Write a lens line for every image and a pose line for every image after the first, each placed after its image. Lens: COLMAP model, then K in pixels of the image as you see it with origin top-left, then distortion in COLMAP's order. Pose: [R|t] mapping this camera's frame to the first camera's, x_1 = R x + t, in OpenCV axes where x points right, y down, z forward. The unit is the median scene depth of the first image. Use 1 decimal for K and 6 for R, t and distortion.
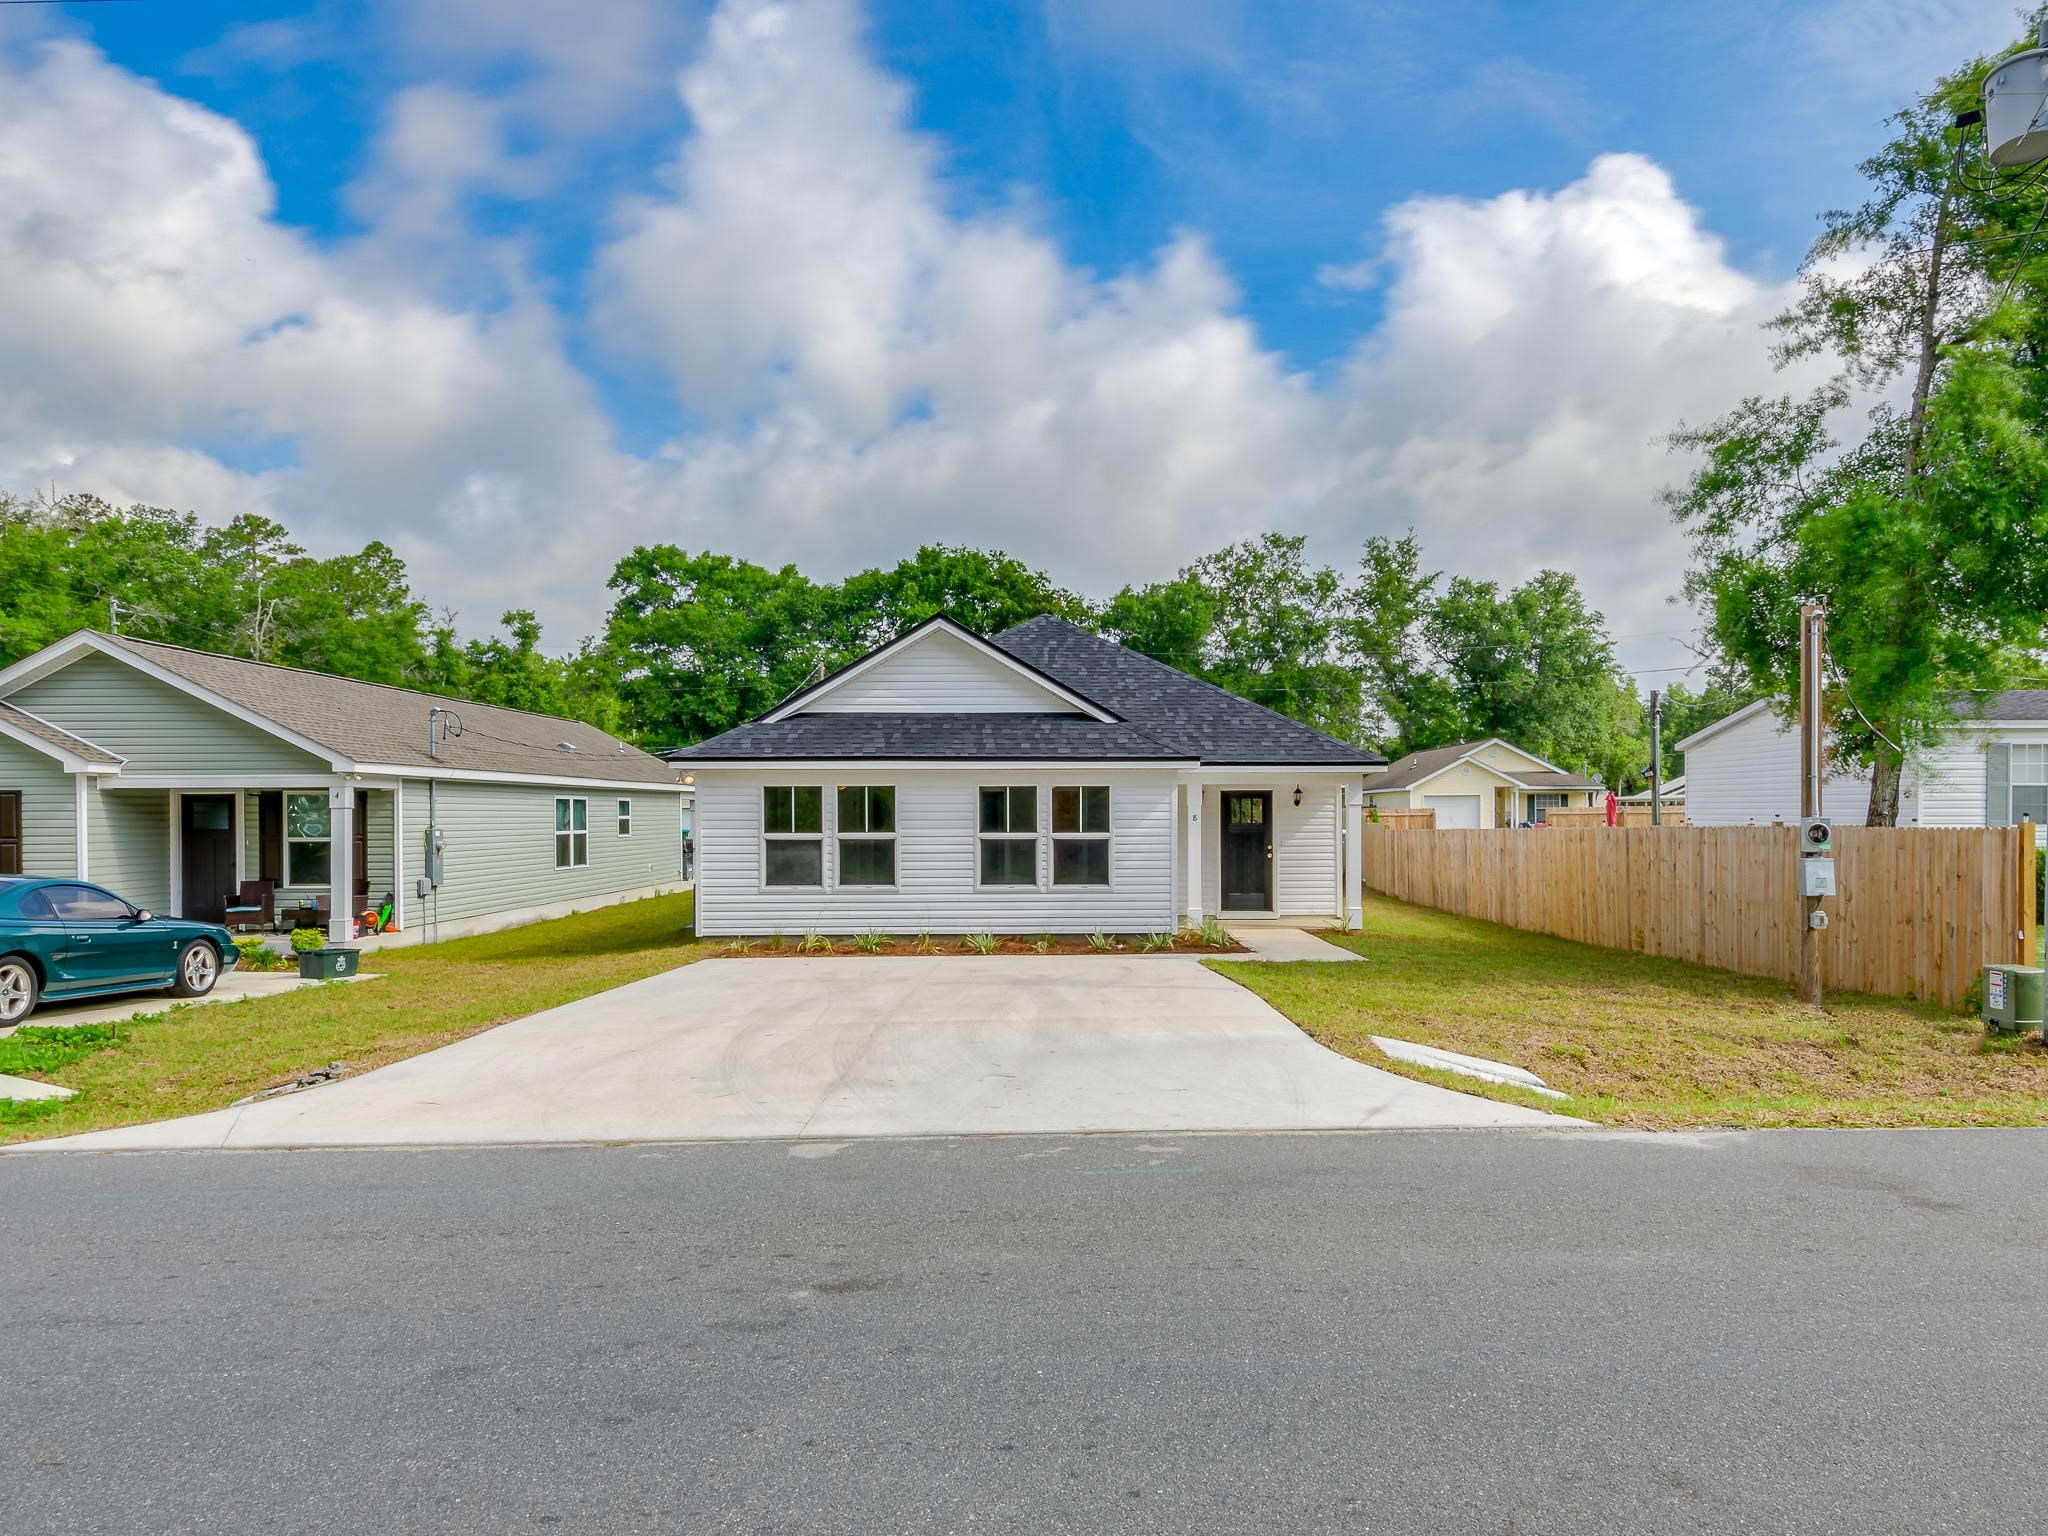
lens RADIAL K [[1389.0, 0, 1059.9], [0, 1389.0, 817.0], [0, 0, 1]] dist [0.079801, -0.083589]
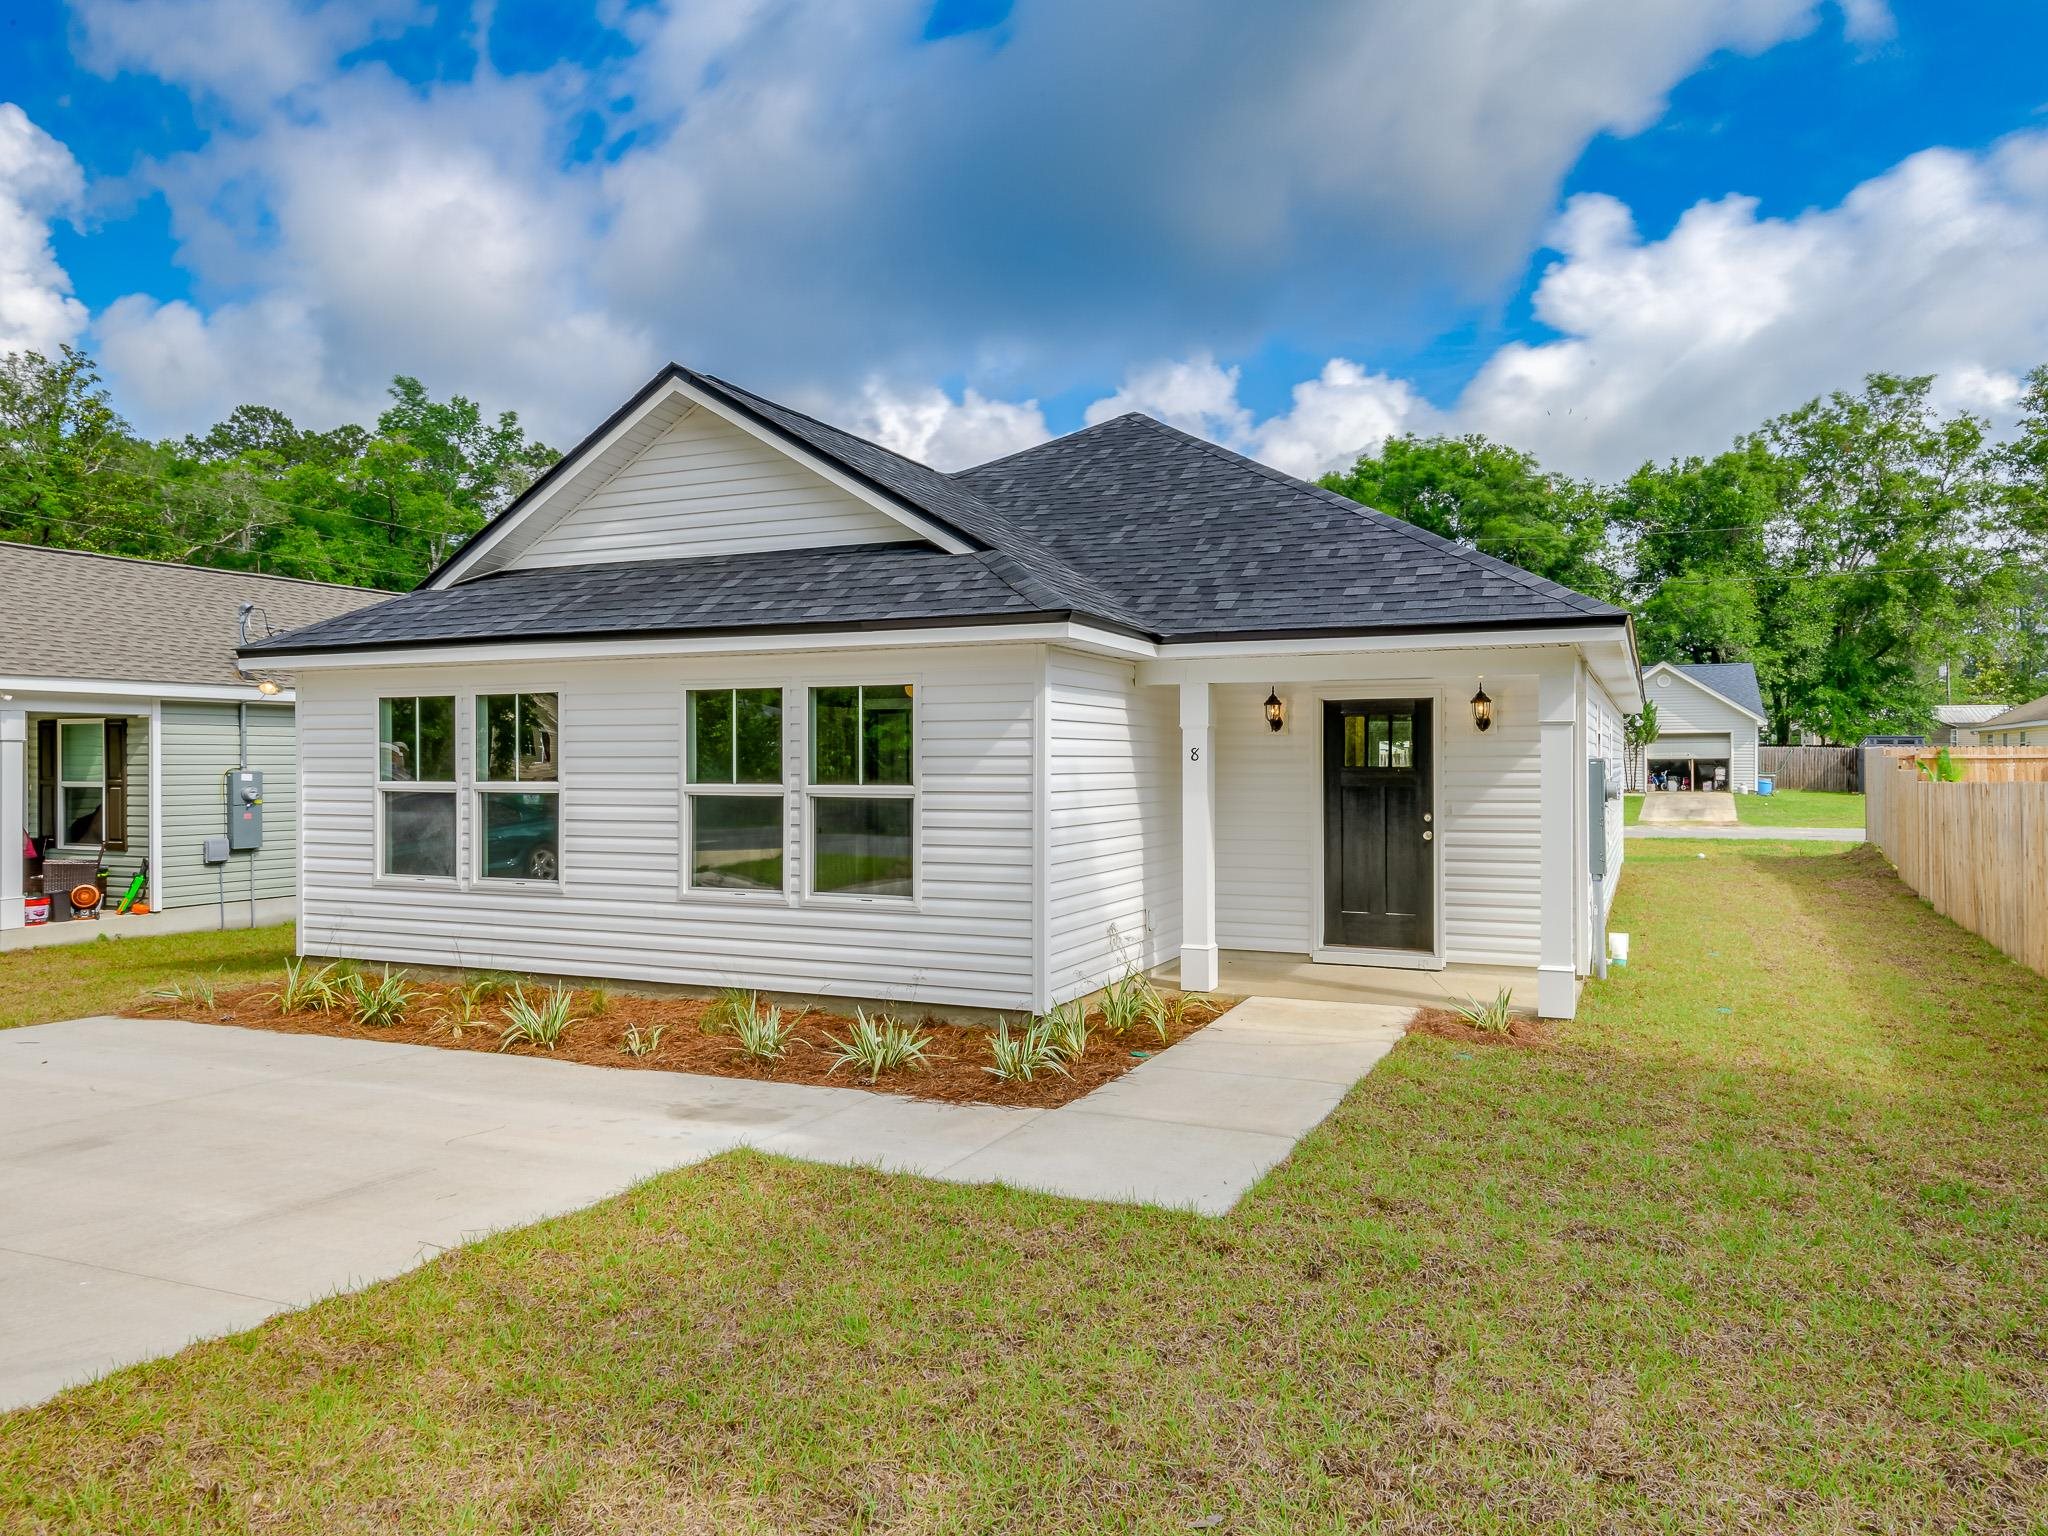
lens RADIAL K [[1372.4, 0, 1049.1], [0, 1372.4, 768.0], [0, 0, 1]] dist [0.073881, -0.080262]
pose [[0.906548, 0.004019, -0.422083, 0.235463], [-0.002698, 0.999989, 0.003725, 0.003324], [0.422093, -0.002238, 0.906550, 0.524769]]
